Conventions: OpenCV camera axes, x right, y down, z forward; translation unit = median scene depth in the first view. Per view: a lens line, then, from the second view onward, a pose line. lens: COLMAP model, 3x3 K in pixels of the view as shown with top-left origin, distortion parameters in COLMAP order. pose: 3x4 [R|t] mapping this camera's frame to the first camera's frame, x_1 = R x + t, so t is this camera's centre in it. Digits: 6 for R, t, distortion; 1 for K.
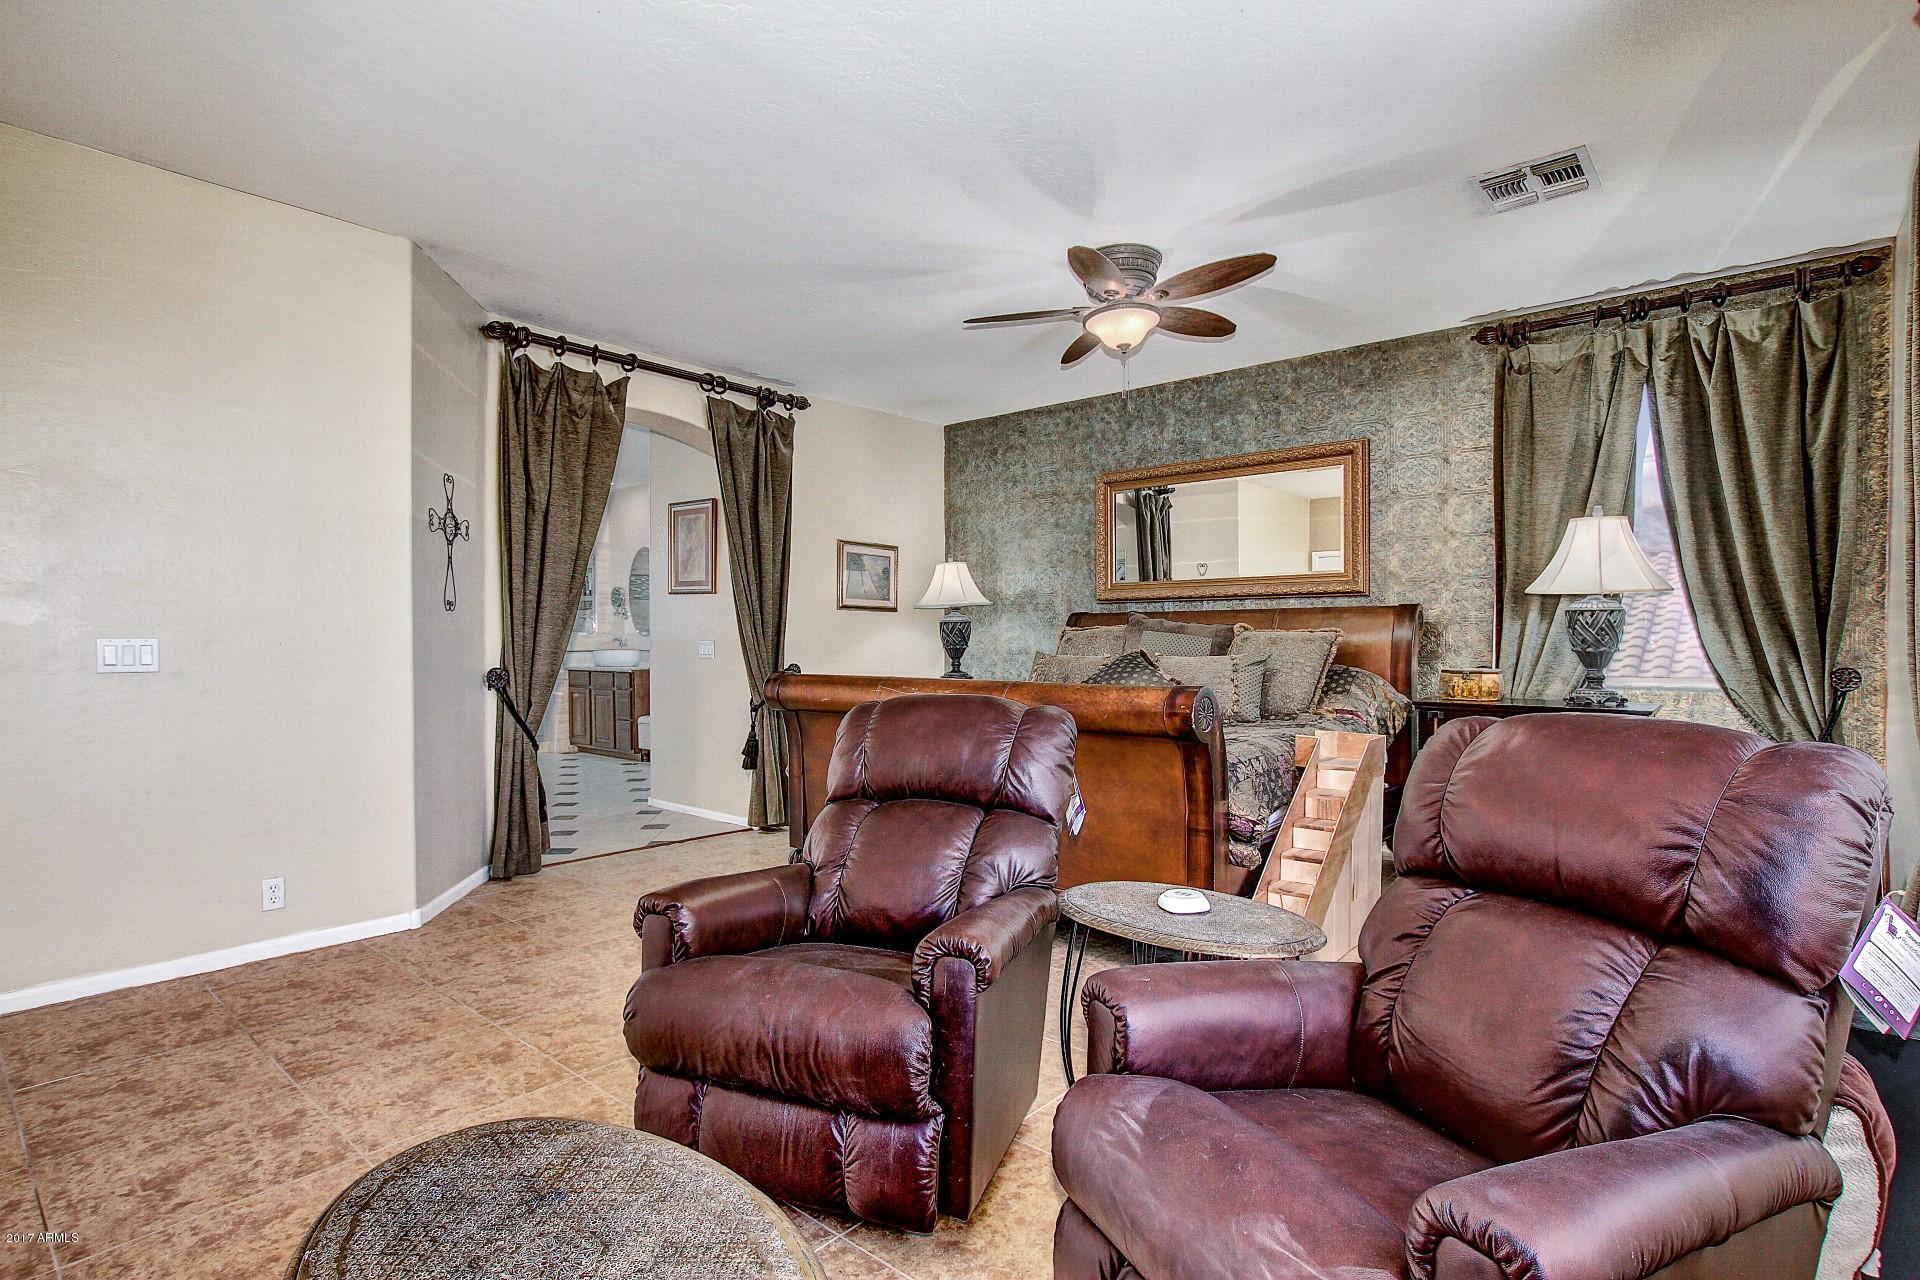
lens RADIAL K [[962.6, 0, 960.0], [0, 962.6, 640.0], [0, 0, 1]] dist [-0.000085, -0.000022]
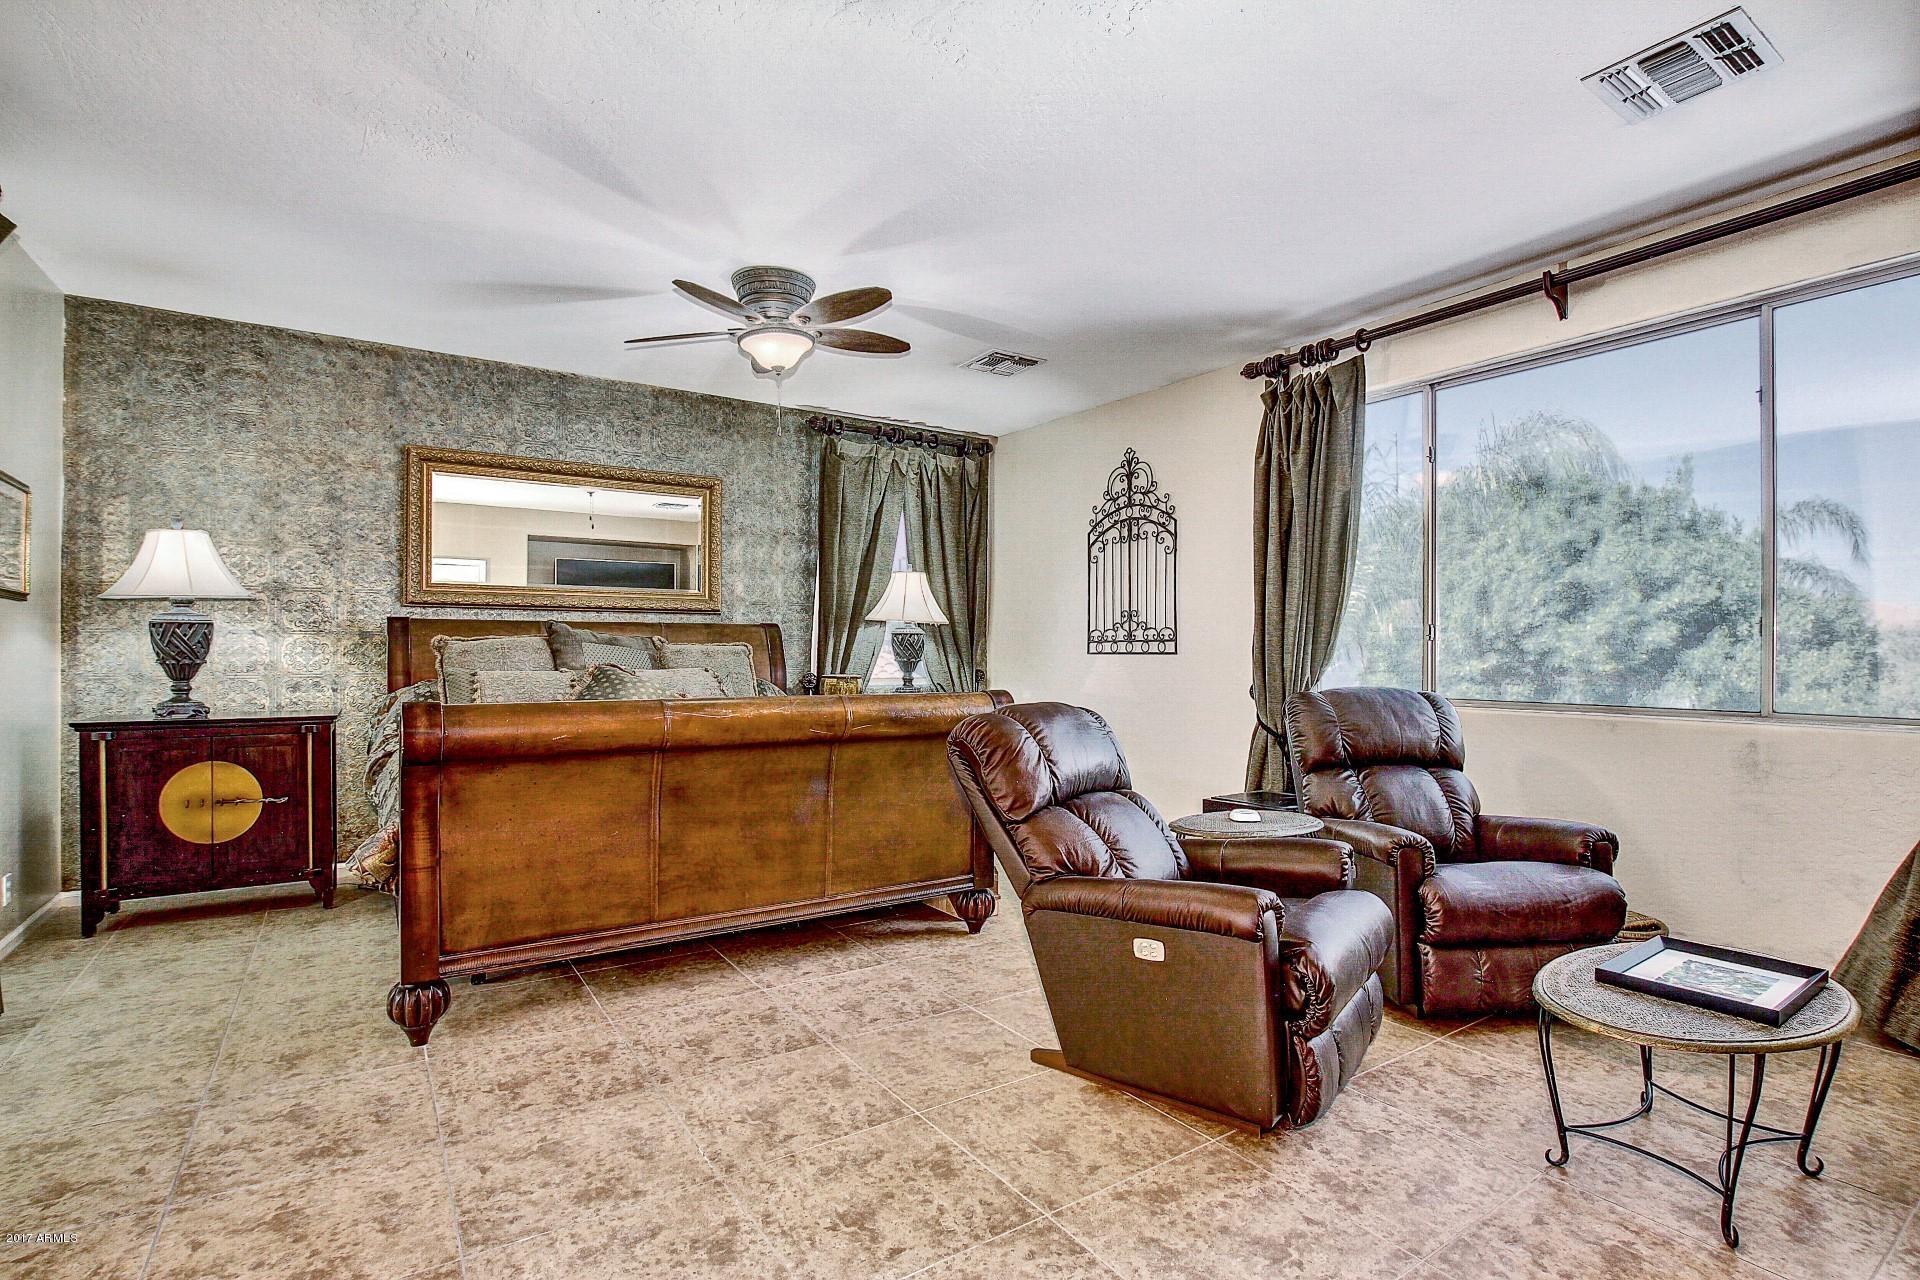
lens RADIAL K [[925.1, 0, 957.2], [0, 925.1, 633.4], [0, 0, 1]] dist [-0.028286, 0.000779]
pose [[0.270483, 0.026160, 0.962369, -0.549585], [-0.000381, 0.999634, -0.027066, 0.005535], [-0.962725, 0.006954, 0.270394, 0.426426]]
